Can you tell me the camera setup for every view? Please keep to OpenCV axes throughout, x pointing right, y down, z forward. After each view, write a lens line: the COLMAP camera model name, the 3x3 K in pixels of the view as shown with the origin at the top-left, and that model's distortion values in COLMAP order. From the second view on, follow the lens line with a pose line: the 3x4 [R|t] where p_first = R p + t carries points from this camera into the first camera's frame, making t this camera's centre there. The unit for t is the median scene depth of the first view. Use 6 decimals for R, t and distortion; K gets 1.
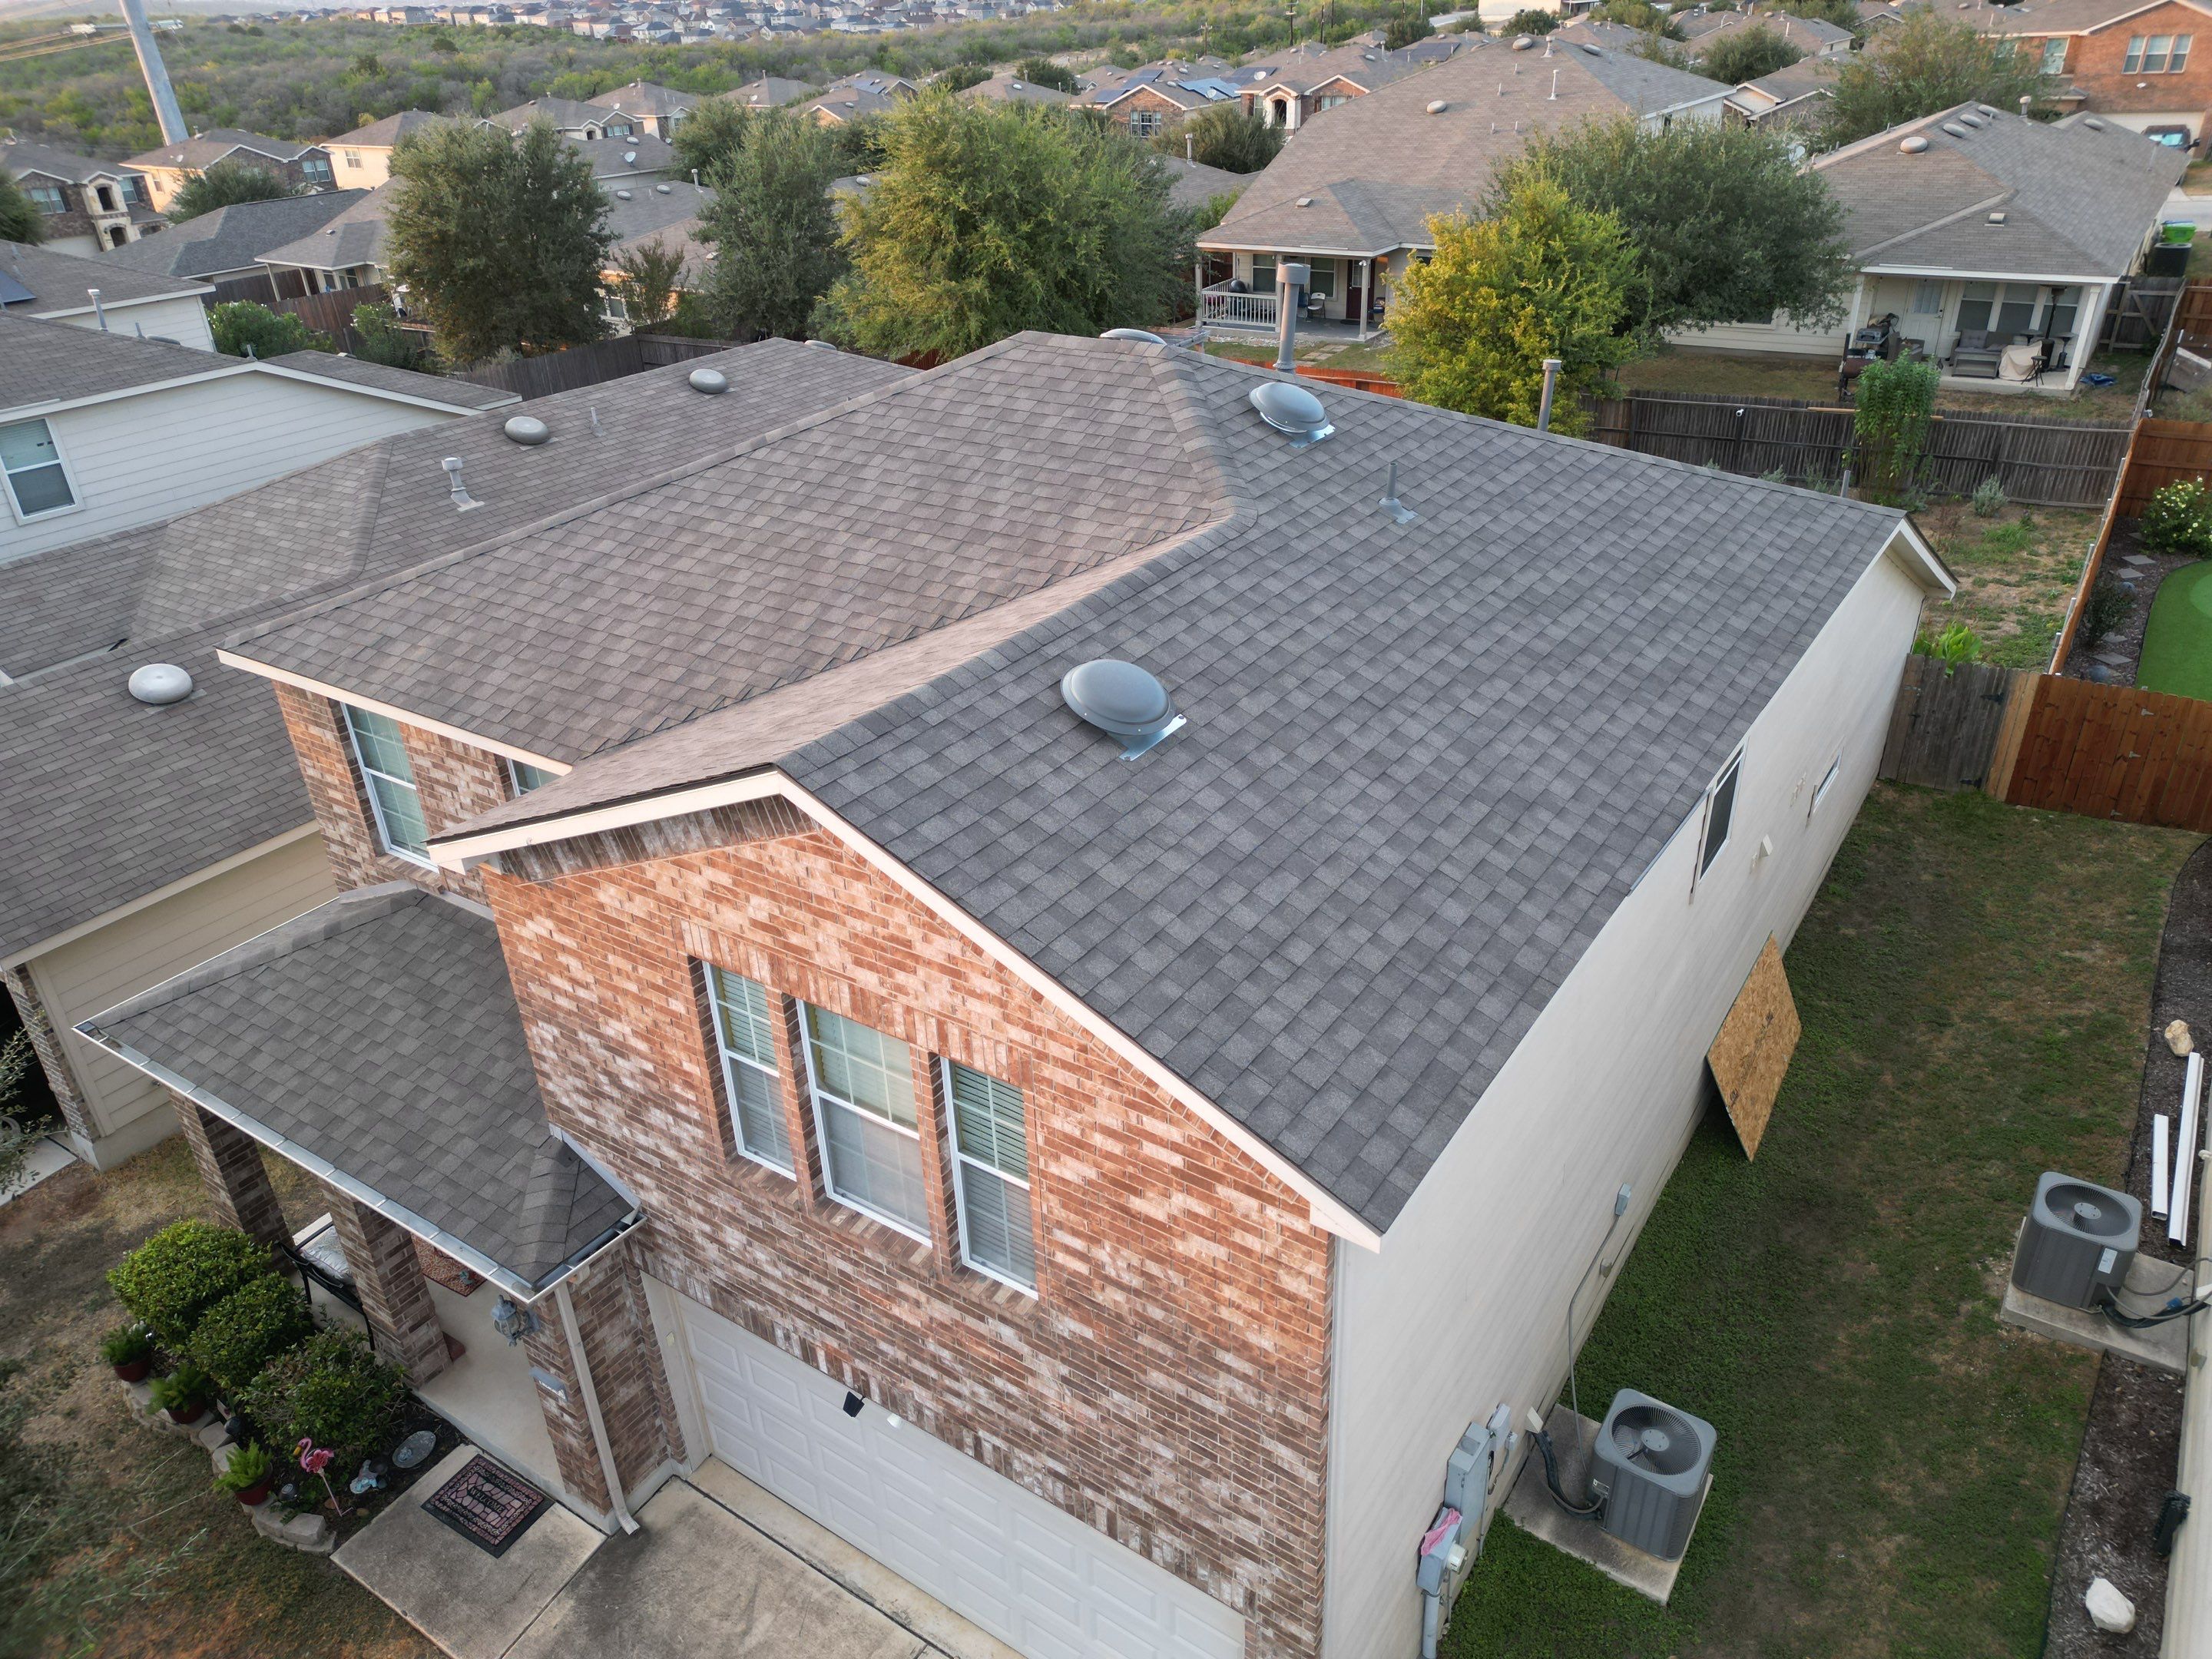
lens RADIAL K [[1558.7, 0, 1107.4], [0, 1558.7, 819.8], [0, 0, 1]] dist [0.084260, -0.093845]
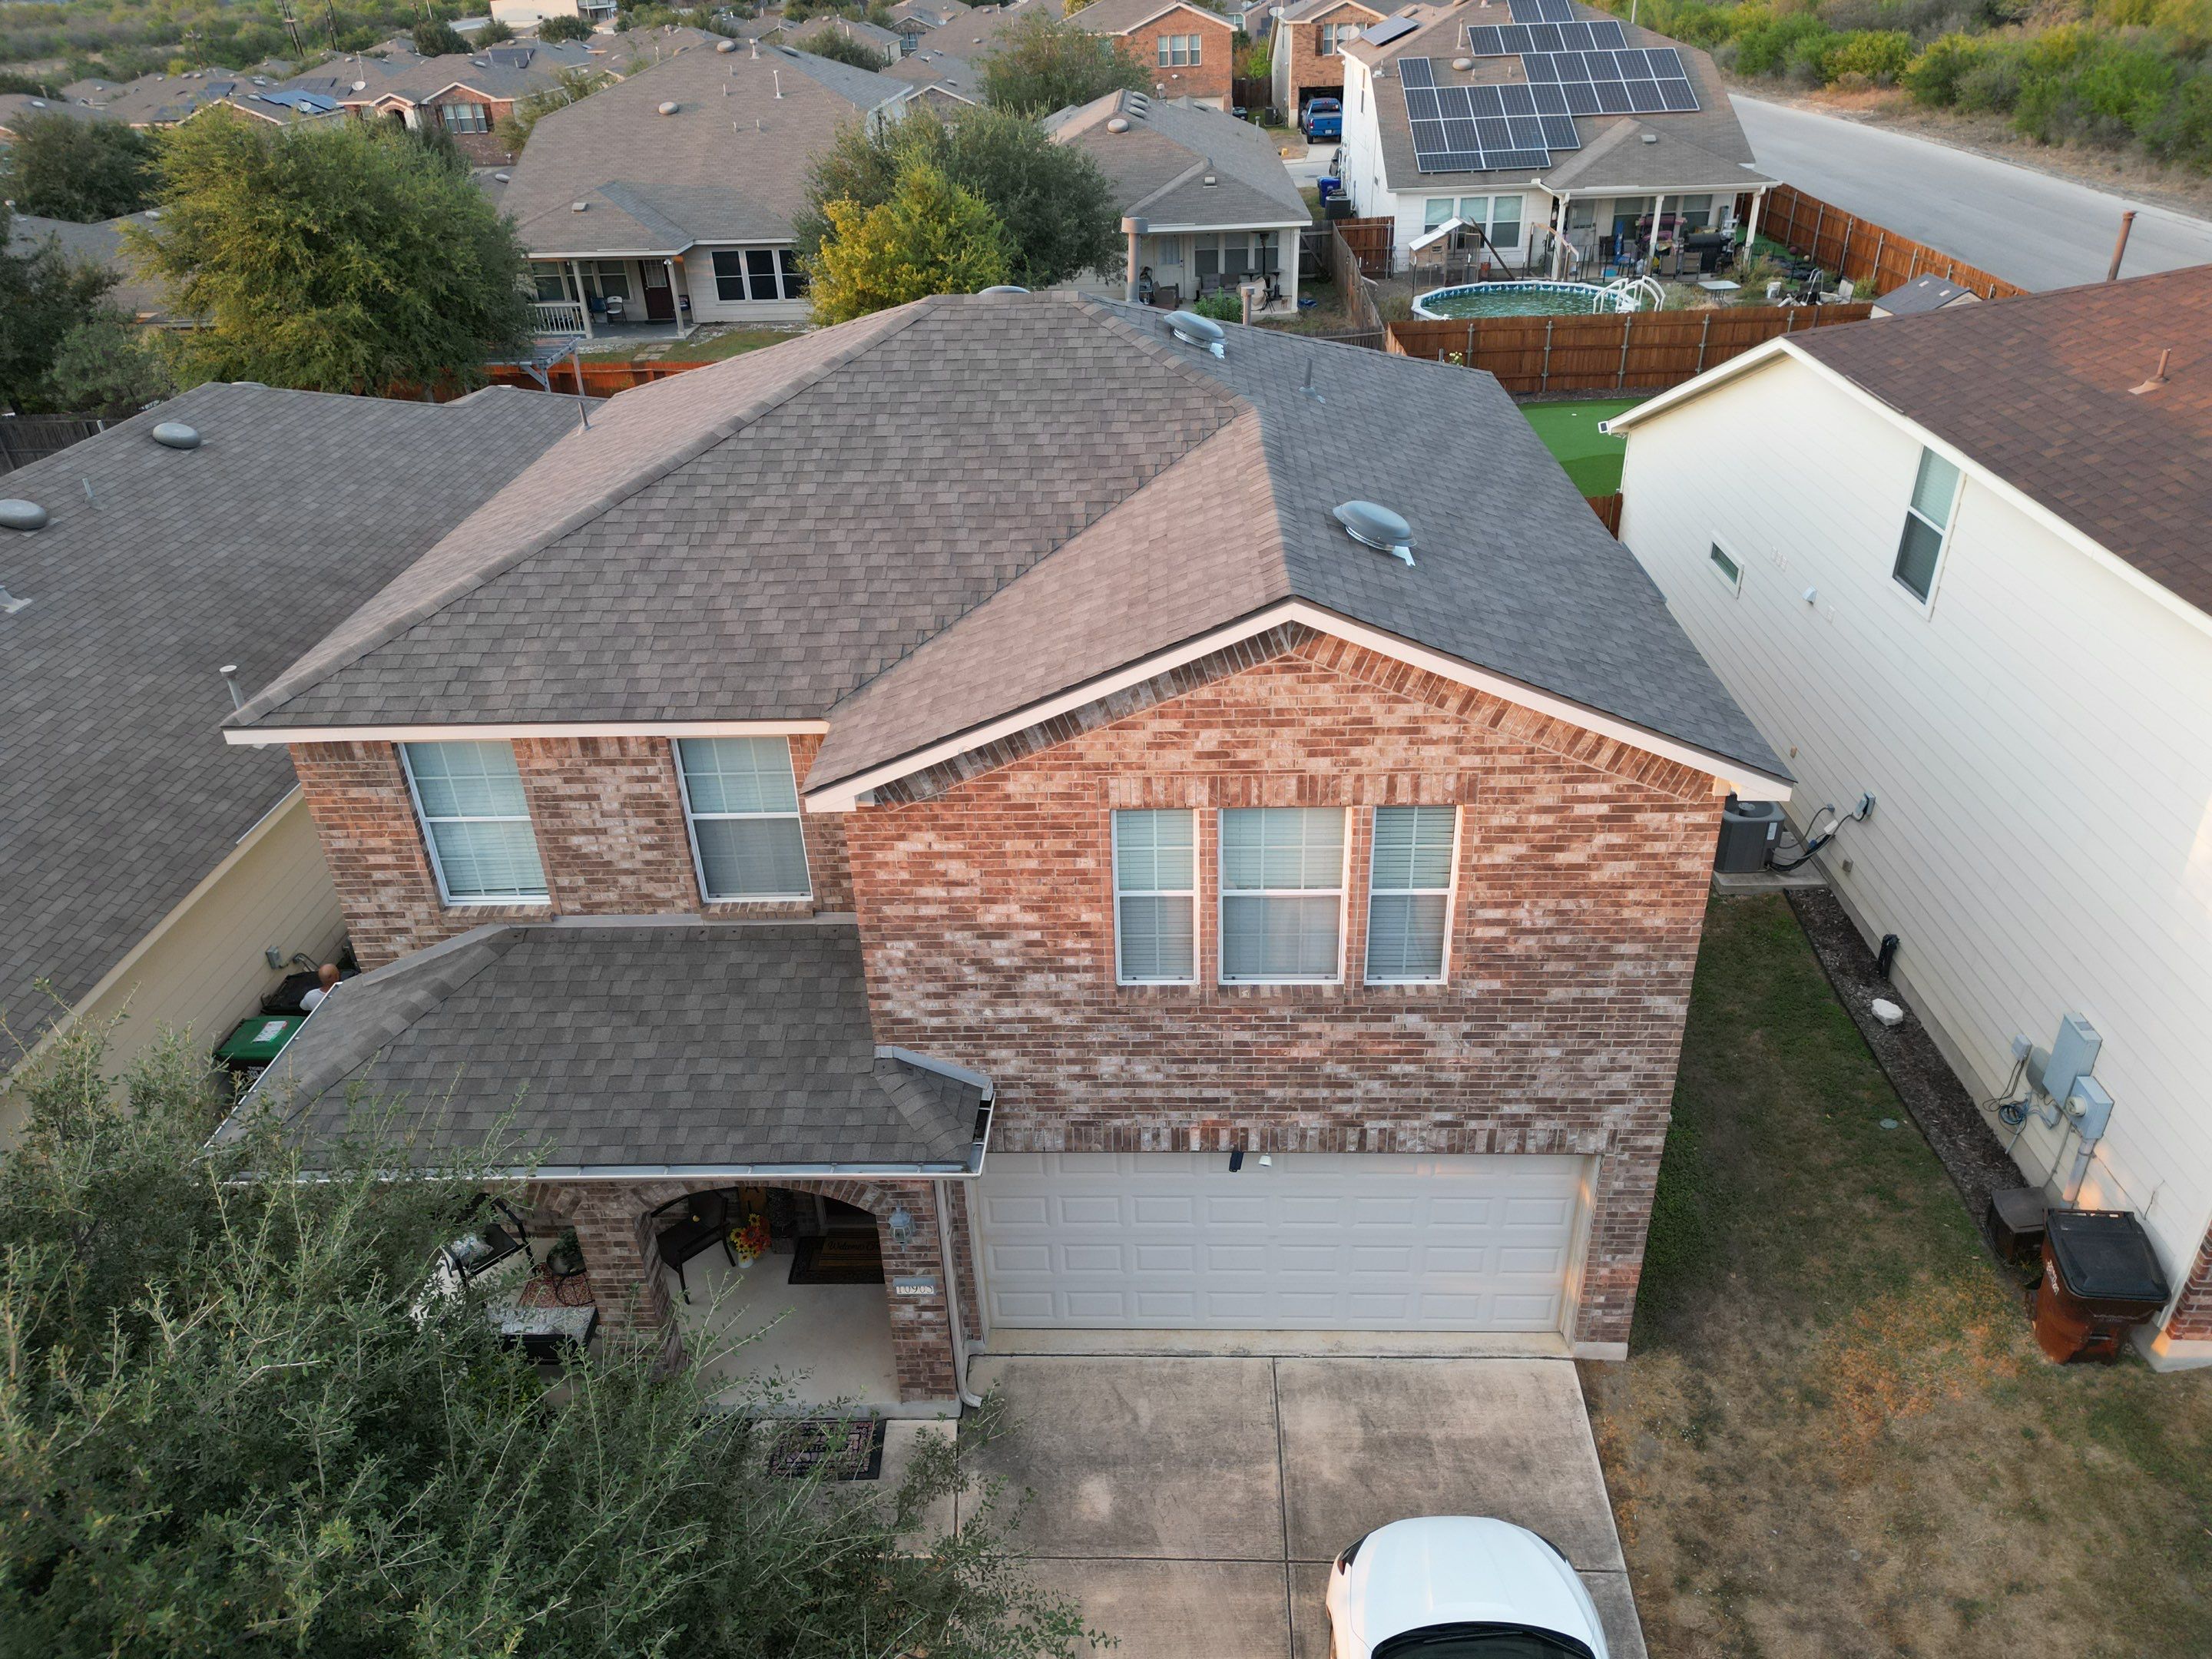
lens RADIAL K [[1552.6, 0, 1106.0], [0, 1552.6, 829.5], [0, 0, 1]] dist [0.091038, -0.093821]
pose [[0.847462, -0.255643, 0.465247, -0.663436], [0.254410, 0.964792, 0.066717, 0.017089], [-0.465922, 0.061824, 0.882663, -0.028397]]
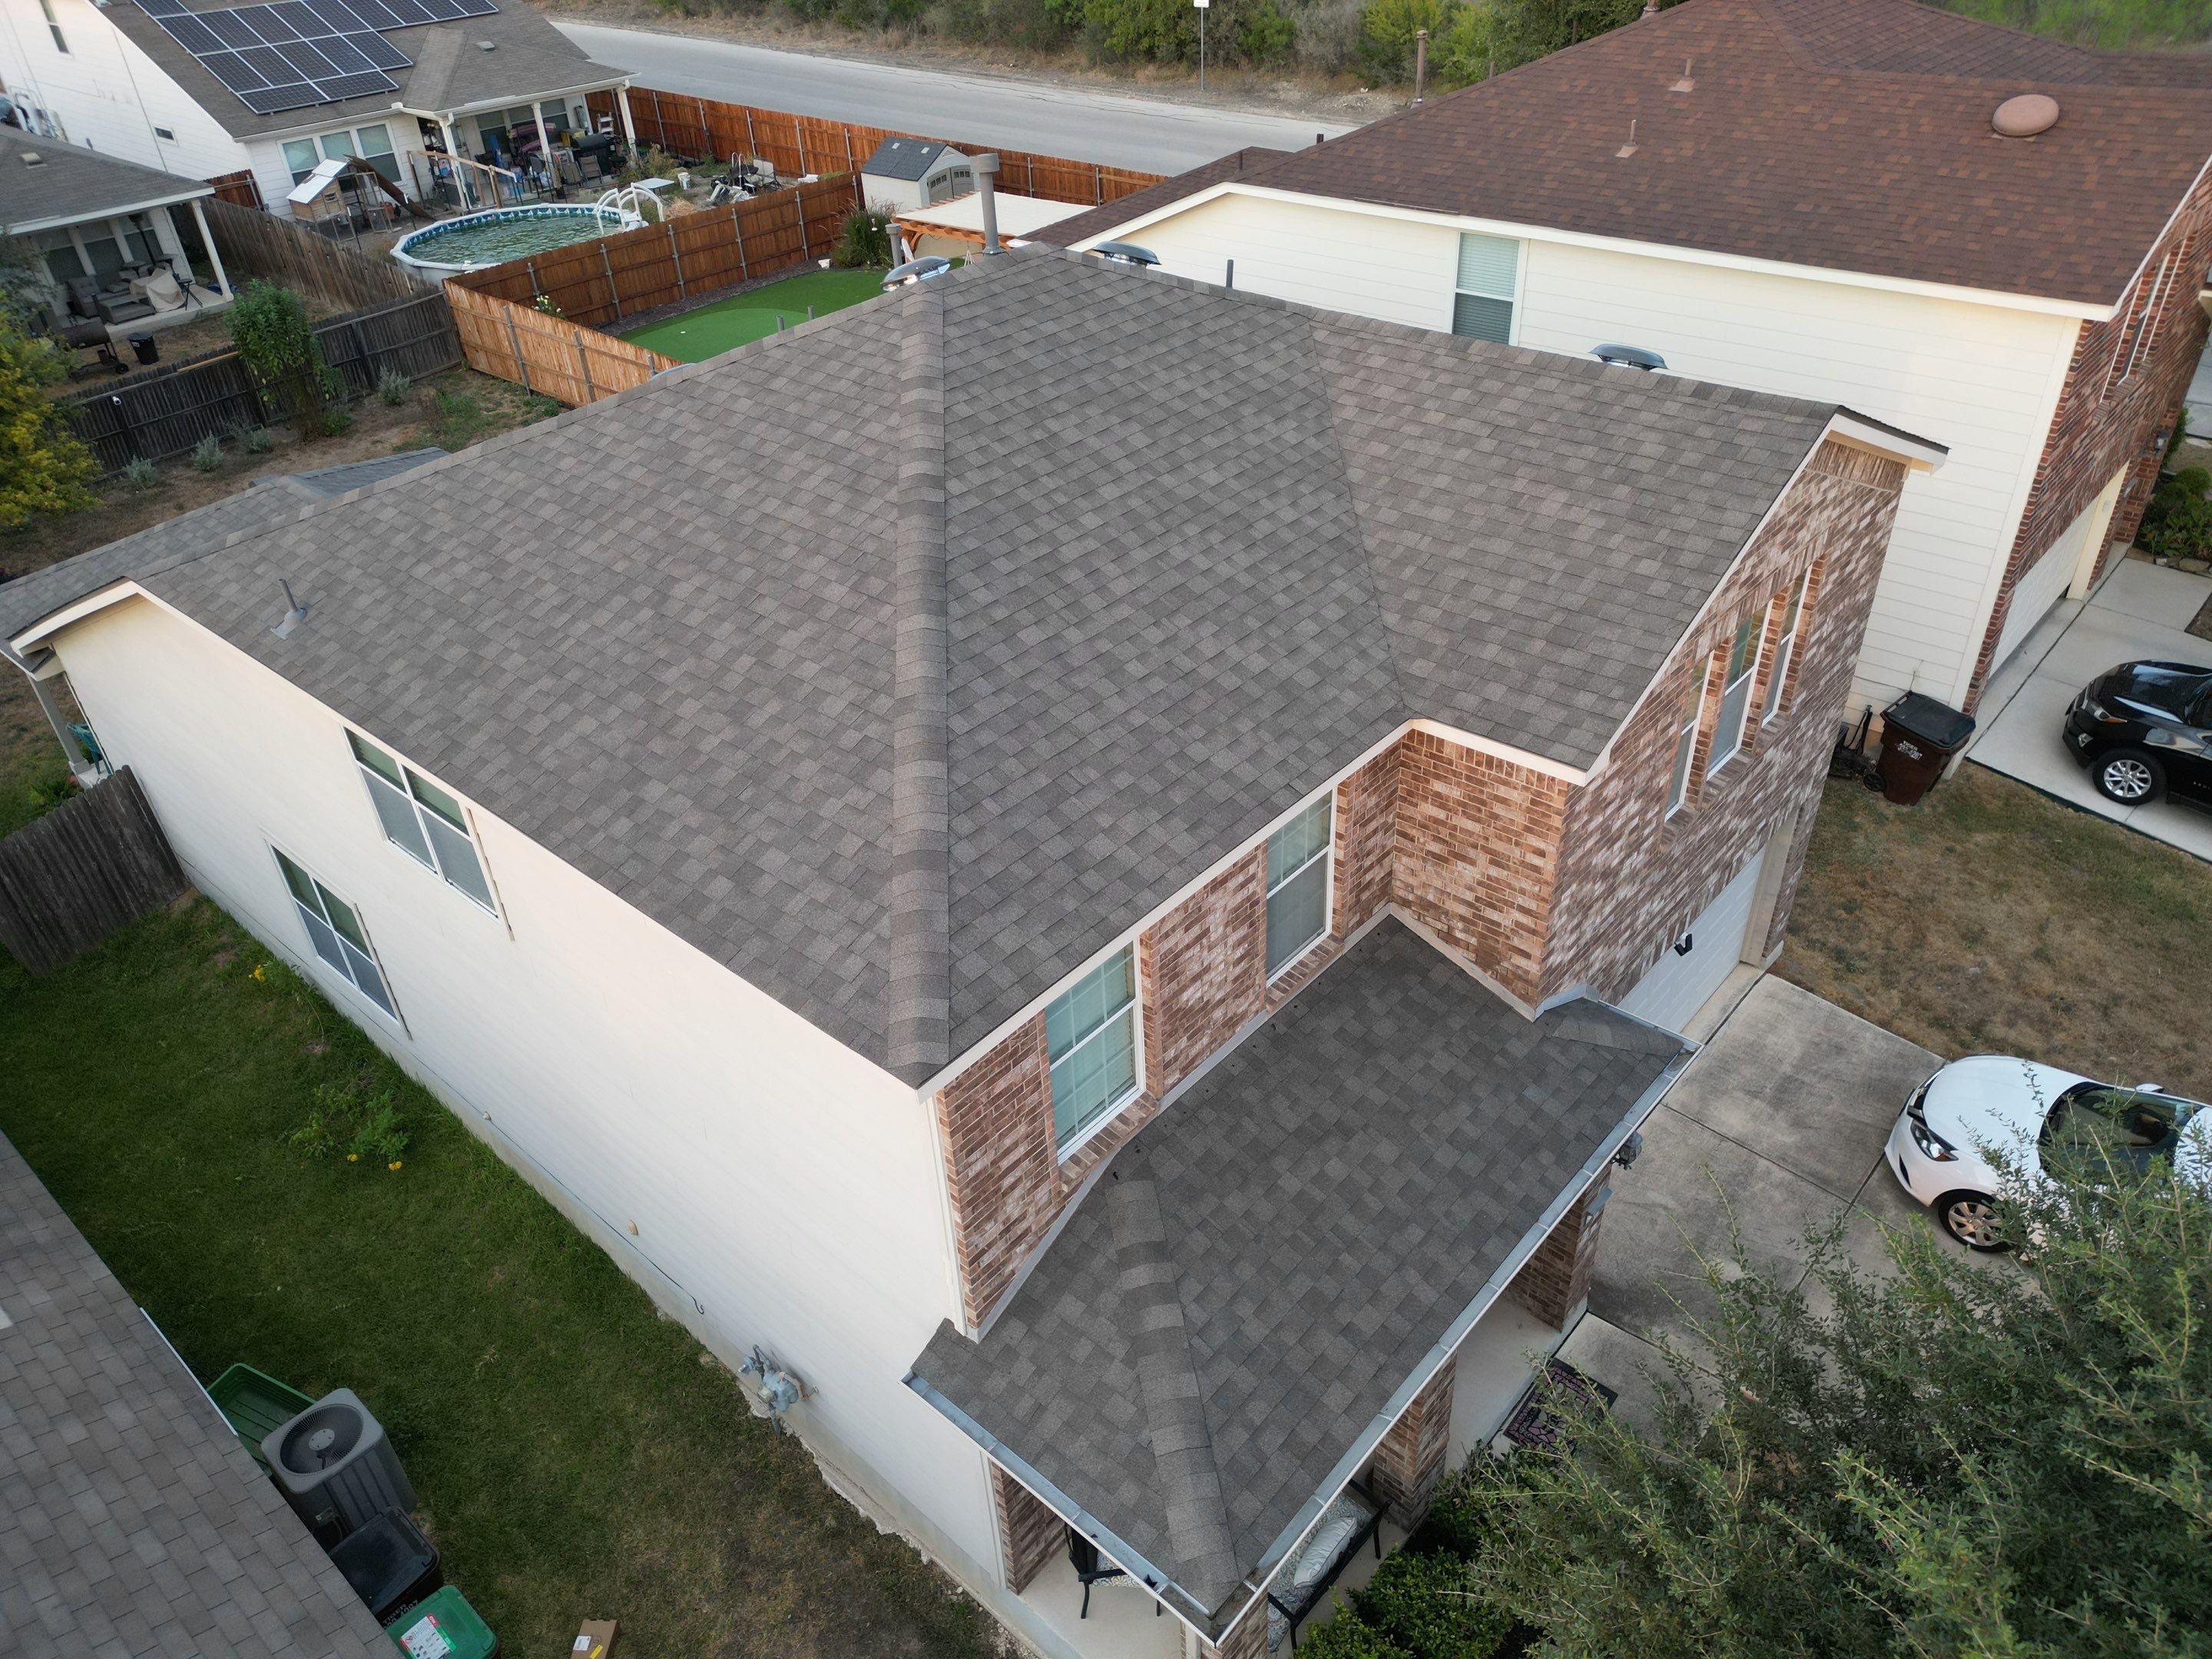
lens RADIAL K [[1552.6, 0, 1106.0], [0, 1552.6, 829.5], [0, 0, 1]] dist [0.091038, -0.093821]
pose [[0.133444, -0.540667, 0.830585, -1.163781], [0.506594, 0.757528, 0.411720, -0.460227], [-0.851795, 0.365828, 0.374986, 0.788369]]
